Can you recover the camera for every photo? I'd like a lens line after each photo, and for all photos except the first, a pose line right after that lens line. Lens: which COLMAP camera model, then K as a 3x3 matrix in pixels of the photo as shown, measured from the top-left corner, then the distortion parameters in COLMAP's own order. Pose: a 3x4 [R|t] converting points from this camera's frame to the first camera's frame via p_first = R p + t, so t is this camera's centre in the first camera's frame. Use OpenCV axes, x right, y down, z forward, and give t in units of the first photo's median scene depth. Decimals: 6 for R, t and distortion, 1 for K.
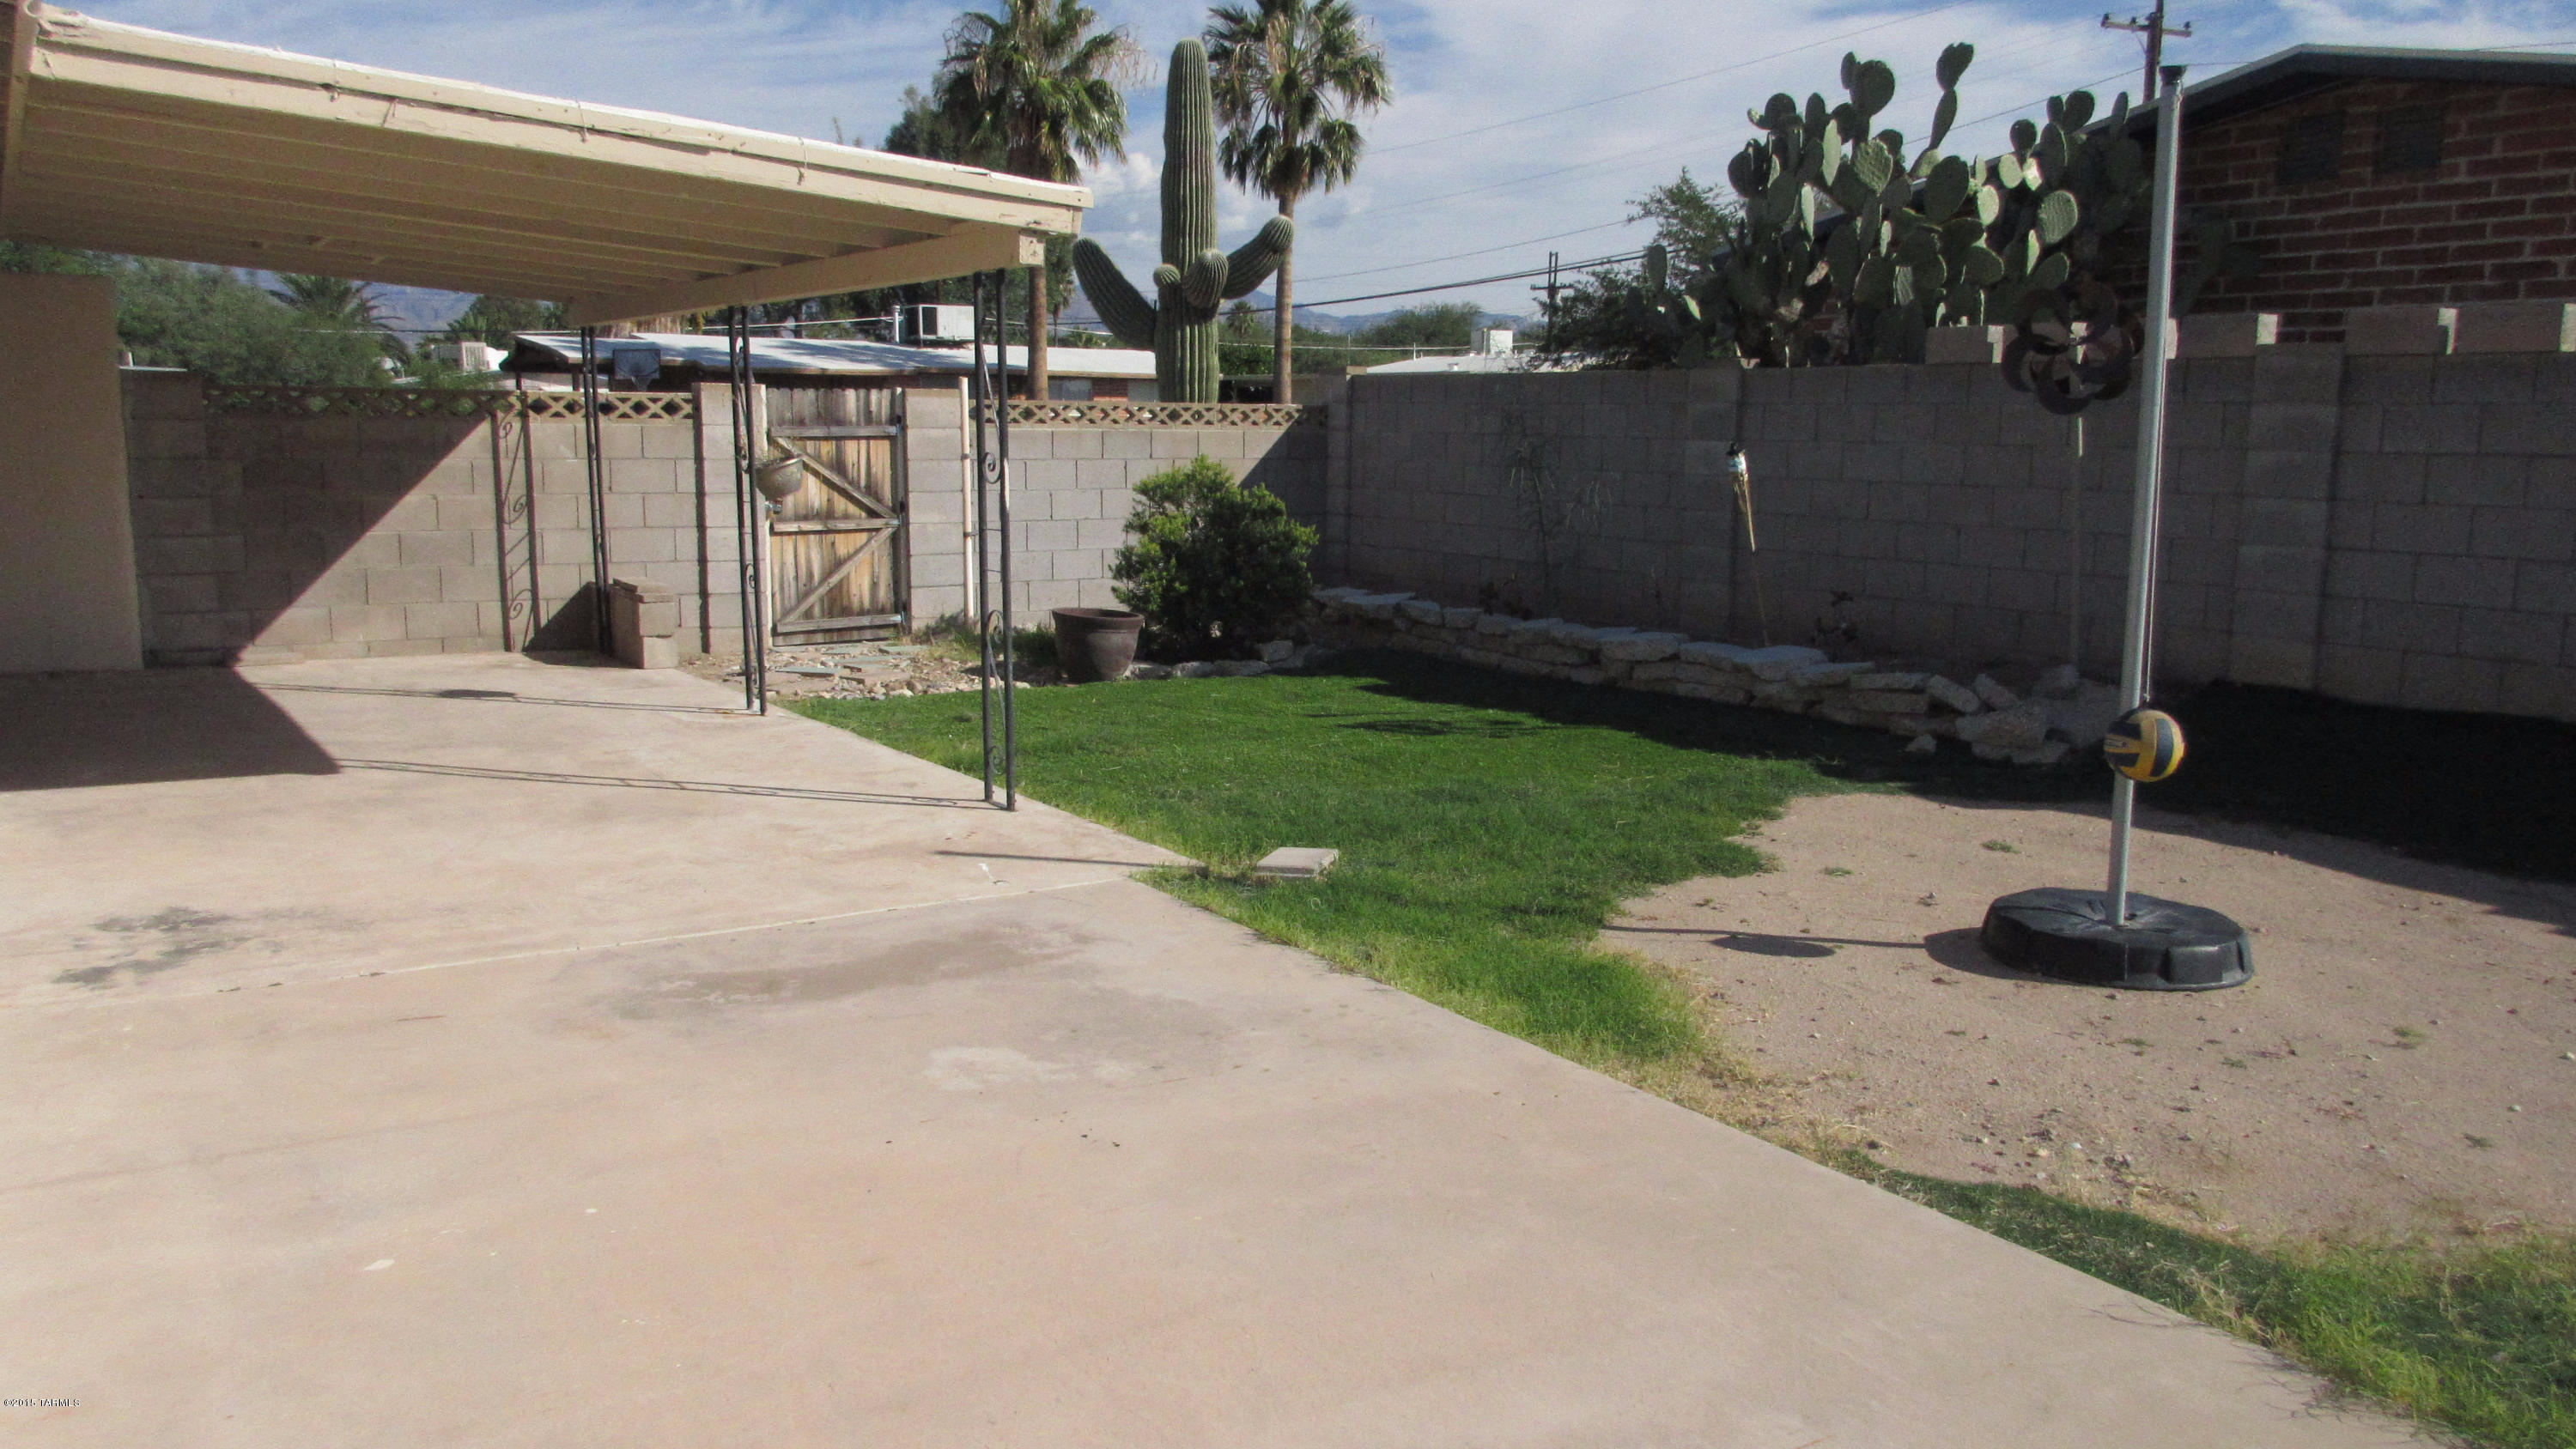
lens RADIAL K [[1913.2, 0, 1282.7], [0, 1913.2, 722.6], [0, 0, 1]] dist [-0.008320, 0.006401]
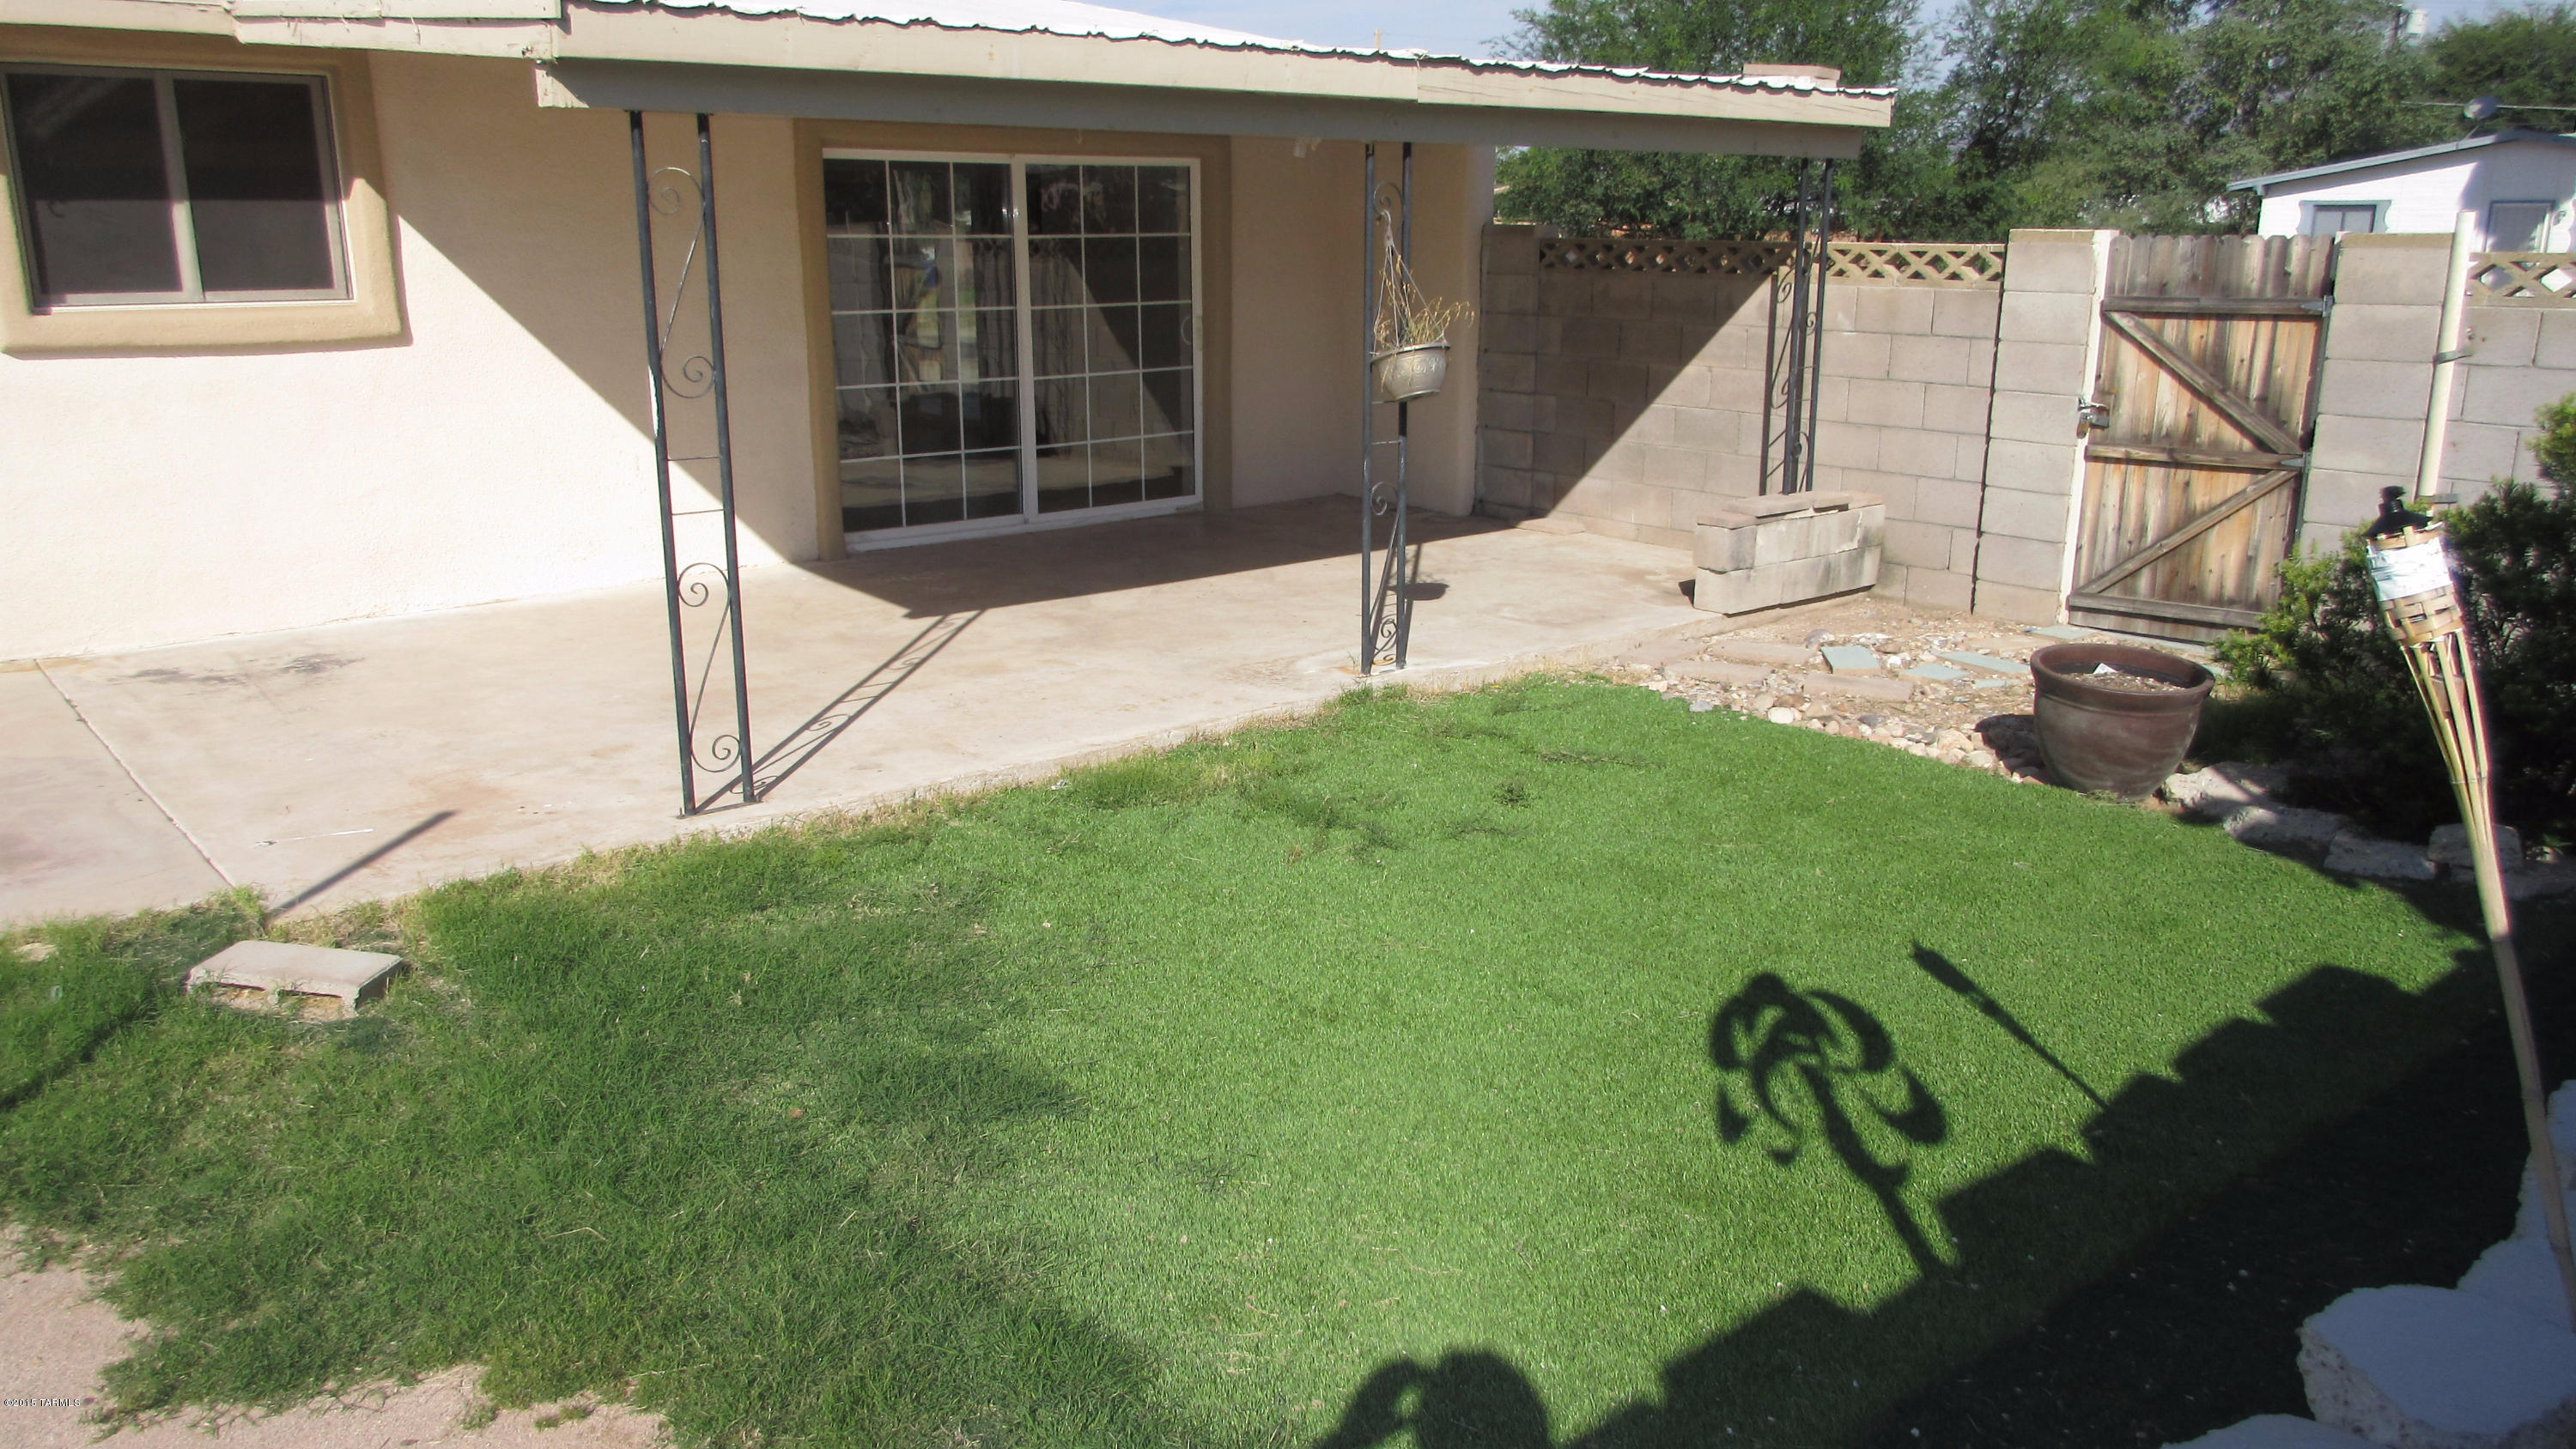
lens RADIAL K [[1913.2, 0, 1291.6], [0, 1913.2, 731.6], [0, 0, 1]] dist [-0.008320, 0.006401]
pose [[0.127448, 0.245654, -0.960943, 0.370700], [-0.151984, 0.962238, 0.225828, -0.119040], [0.980132, 0.117266, 0.159971, 0.654703]]
